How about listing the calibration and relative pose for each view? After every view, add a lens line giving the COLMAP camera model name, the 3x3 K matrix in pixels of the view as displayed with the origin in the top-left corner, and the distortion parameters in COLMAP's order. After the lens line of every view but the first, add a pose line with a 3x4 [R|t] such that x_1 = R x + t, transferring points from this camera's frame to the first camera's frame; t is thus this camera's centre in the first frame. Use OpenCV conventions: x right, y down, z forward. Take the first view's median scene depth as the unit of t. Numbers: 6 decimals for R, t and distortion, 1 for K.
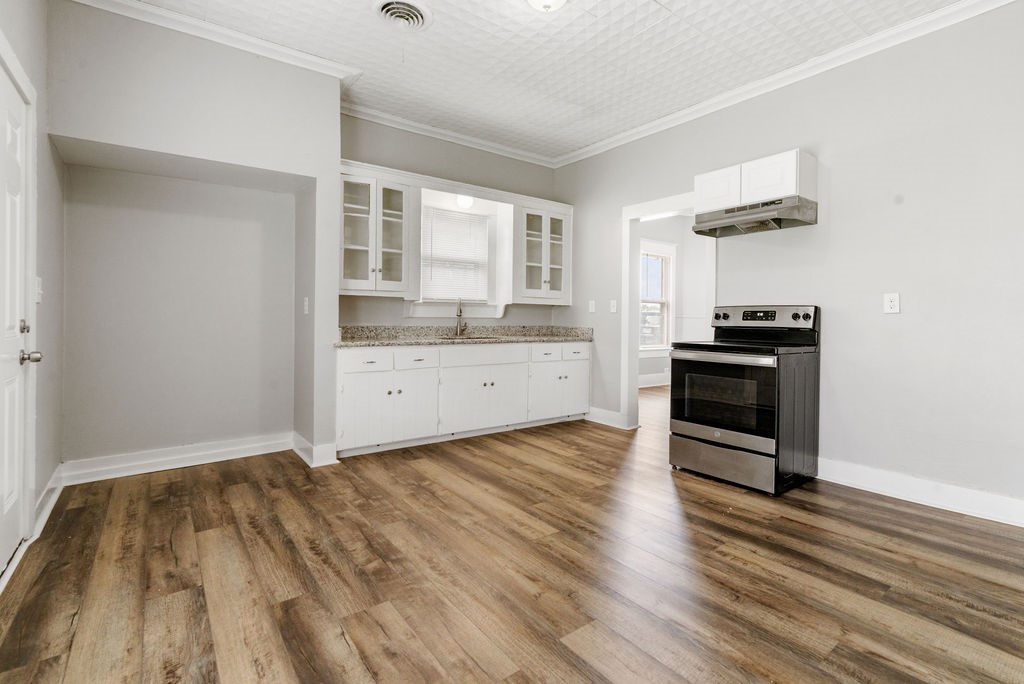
lens RADIAL K [[484.8, 0, 523.7], [0, 484.8, 326.5], [0, 0, 1]] dist [0.001682, 0.000652]
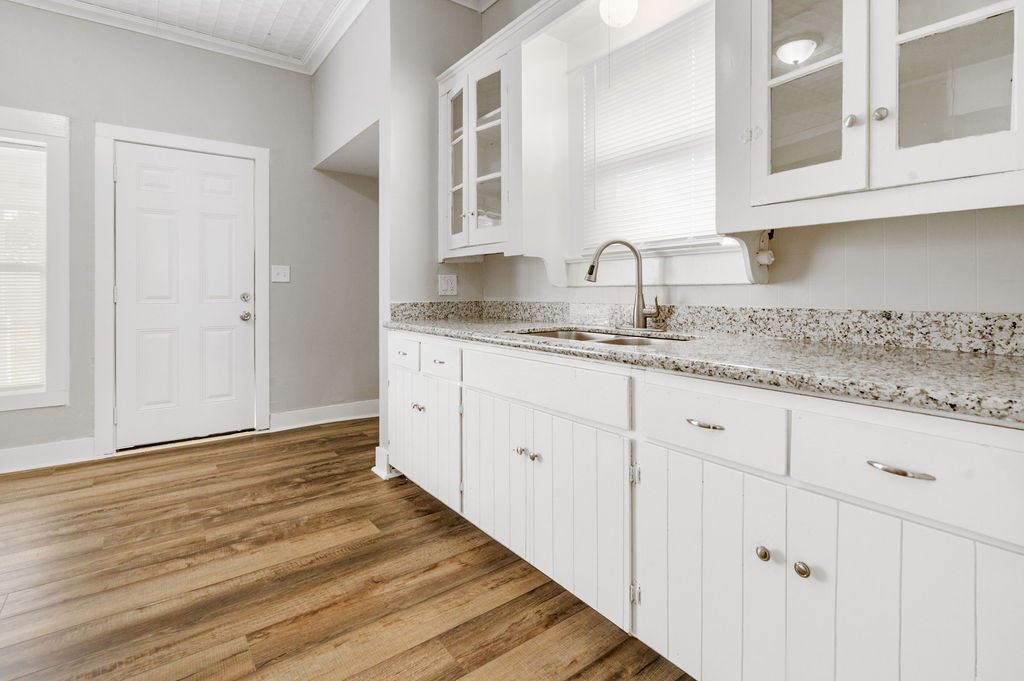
lens RADIAL K [[494.2, 0, 511.7], [0, 494.2, 293.7], [0, 0, 1]] dist [-0.002693, -0.000118]
pose [[-0.006491, -0.003419, -0.999973, 0.455267], [-0.012327, 0.999918, -0.003339, -0.012780], [0.999903, 0.012305, -0.006533, 1.381433]]
